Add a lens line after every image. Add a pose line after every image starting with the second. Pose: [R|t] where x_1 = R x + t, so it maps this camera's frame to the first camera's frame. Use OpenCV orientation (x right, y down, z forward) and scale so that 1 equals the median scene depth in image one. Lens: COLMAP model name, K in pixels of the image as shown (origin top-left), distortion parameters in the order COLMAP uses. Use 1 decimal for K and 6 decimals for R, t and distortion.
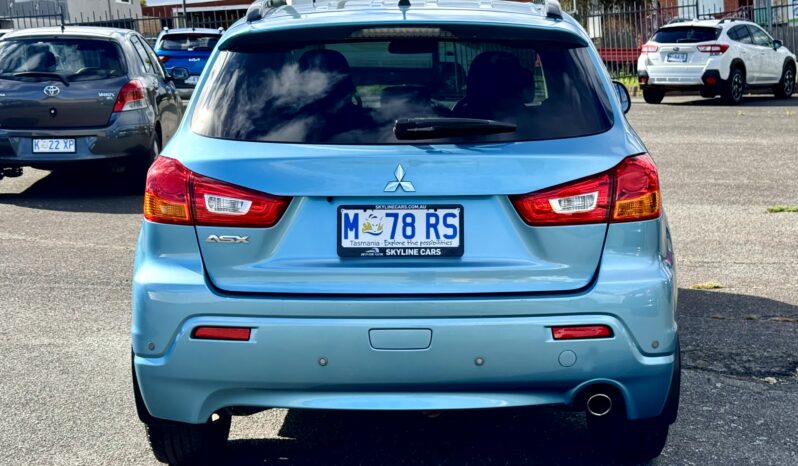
lens RADIAL K [[1269.6, 0, 397.5], [0, 1269.6, 236.3], [0, 0, 1]] dist [0.134616, 0.000000]
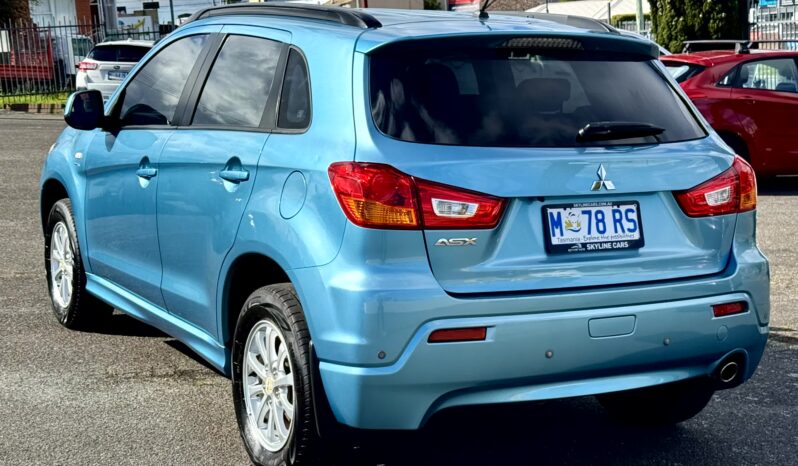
lens RADIAL K [[1269.6, 0, 397.8], [0, 1269.6, 231.5], [0, 0, 1]] dist [0.134616, 0.000000]
pose [[0.867201, -0.041891, 0.496193, -0.677535], [0.051412, 0.998662, -0.005541, -0.002909], [-0.495297, 0.030315, 0.868195, 0.145578]]
